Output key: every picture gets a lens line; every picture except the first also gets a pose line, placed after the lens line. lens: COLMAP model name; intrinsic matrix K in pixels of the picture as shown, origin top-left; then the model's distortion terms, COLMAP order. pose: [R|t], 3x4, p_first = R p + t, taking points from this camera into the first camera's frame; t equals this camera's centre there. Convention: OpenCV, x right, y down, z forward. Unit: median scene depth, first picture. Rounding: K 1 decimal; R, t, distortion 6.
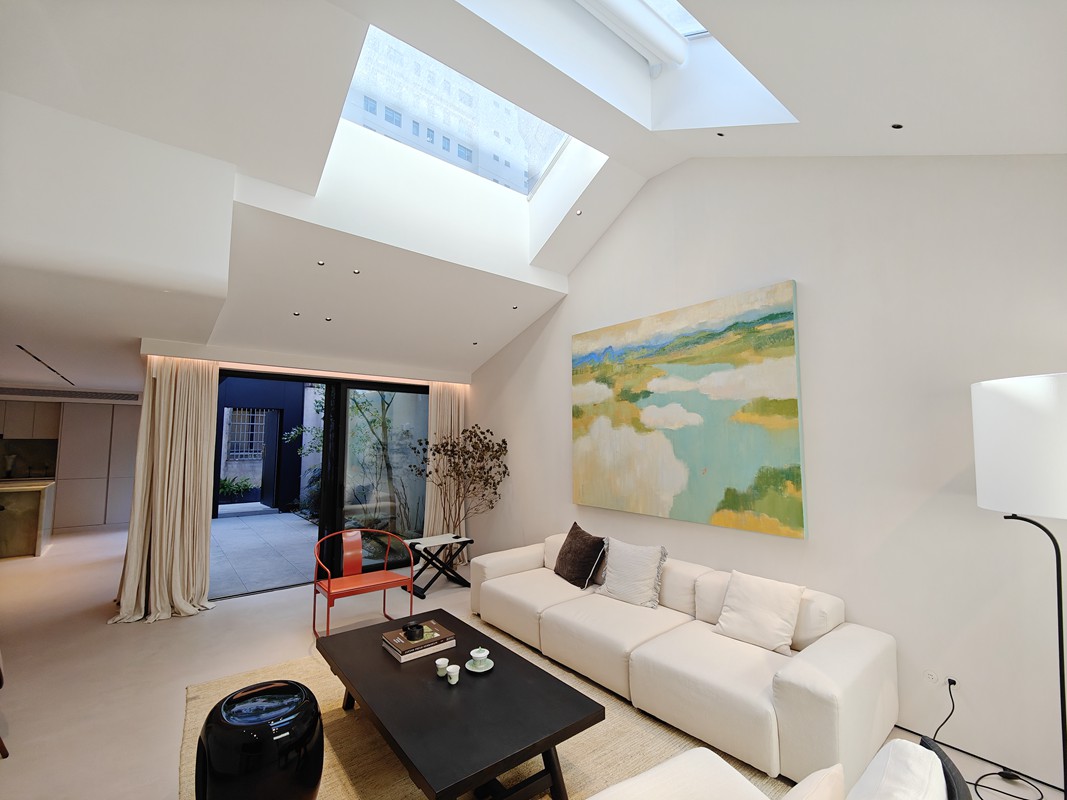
lens RADIAL K [[463.6, 0, 534.0], [0, 463.6, 399.2], [0, 0, 1]] dist [-0.001555, 0.001175]
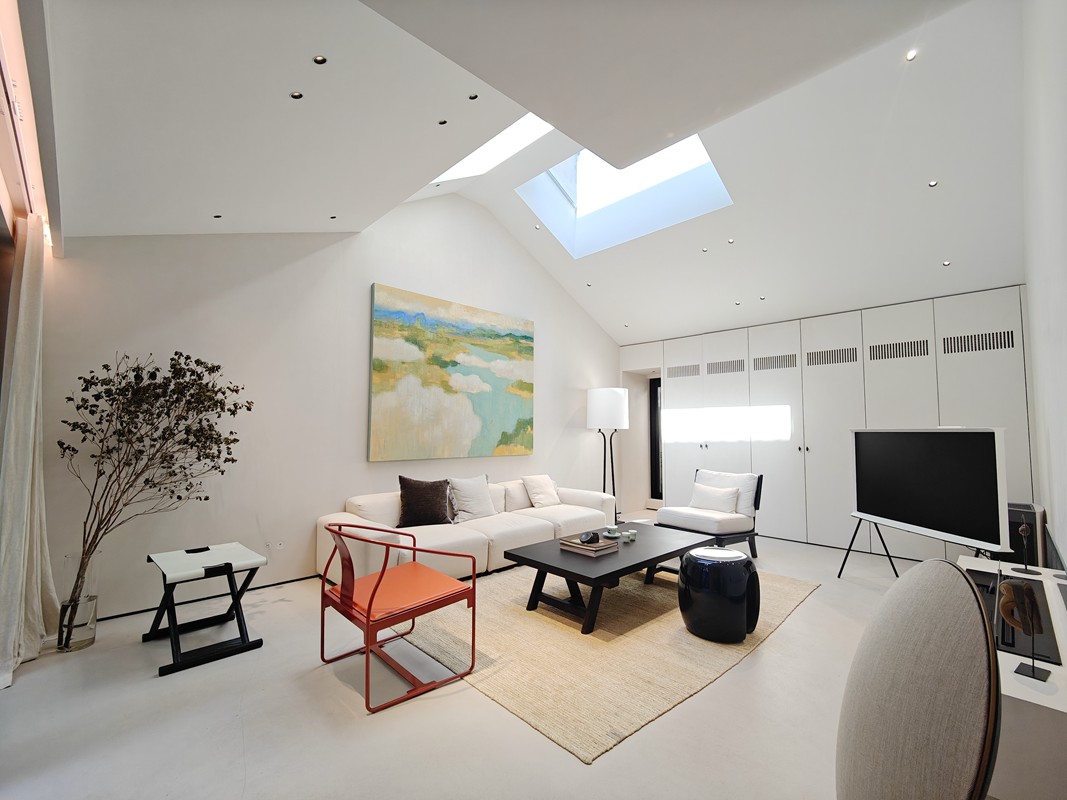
lens RADIAL K [[463.6, 0, 526.6], [0, 463.6, 405.1], [0, 0, 1]] dist [-0.001555, 0.001175]
pose [[-0.094344, 0.055977, 0.993965, -1.094539], [-0.093982, 0.993458, -0.064869, 0.175968], [-0.991094, -0.099534, -0.088466, 0.959398]]
